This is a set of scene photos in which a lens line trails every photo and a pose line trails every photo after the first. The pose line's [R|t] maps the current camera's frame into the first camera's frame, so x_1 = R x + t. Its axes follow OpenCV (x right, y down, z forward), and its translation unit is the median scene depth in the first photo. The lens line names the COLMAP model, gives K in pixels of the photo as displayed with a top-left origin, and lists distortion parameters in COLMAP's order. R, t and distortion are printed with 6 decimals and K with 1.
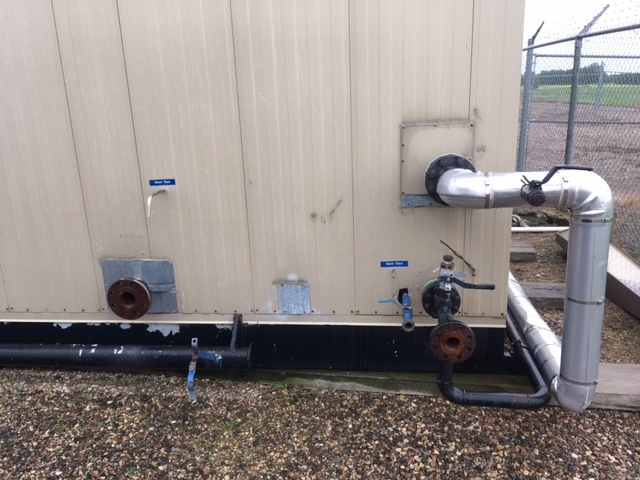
lens RADIAL K [[550.3, 0, 320.8], [0, 550.3, 240.2], [0, 0, 1]] dist [0.070571, -0.083666]
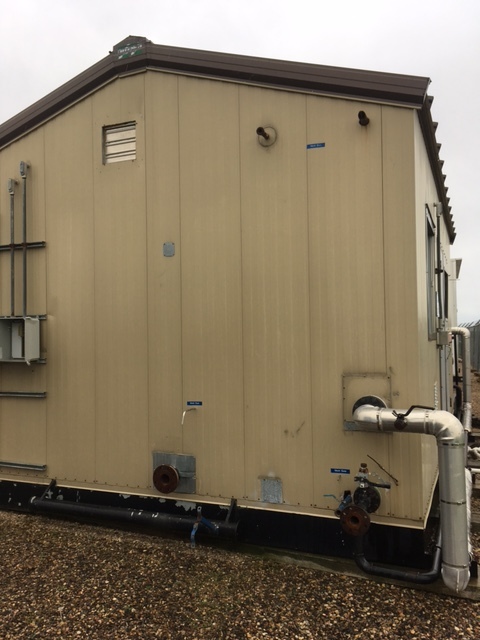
lens RADIAL K [[550.3, 0, 237.4], [0, 550.3, 317.6], [0, 0, 1]] dist [0.070571, -0.083666]
pose [[0.959457, 0.017536, -0.281309, 0.280497], [-0.097778, 0.956790, -0.273846, 0.083684], [0.264351, 0.290250, 0.919714, -0.508069]]
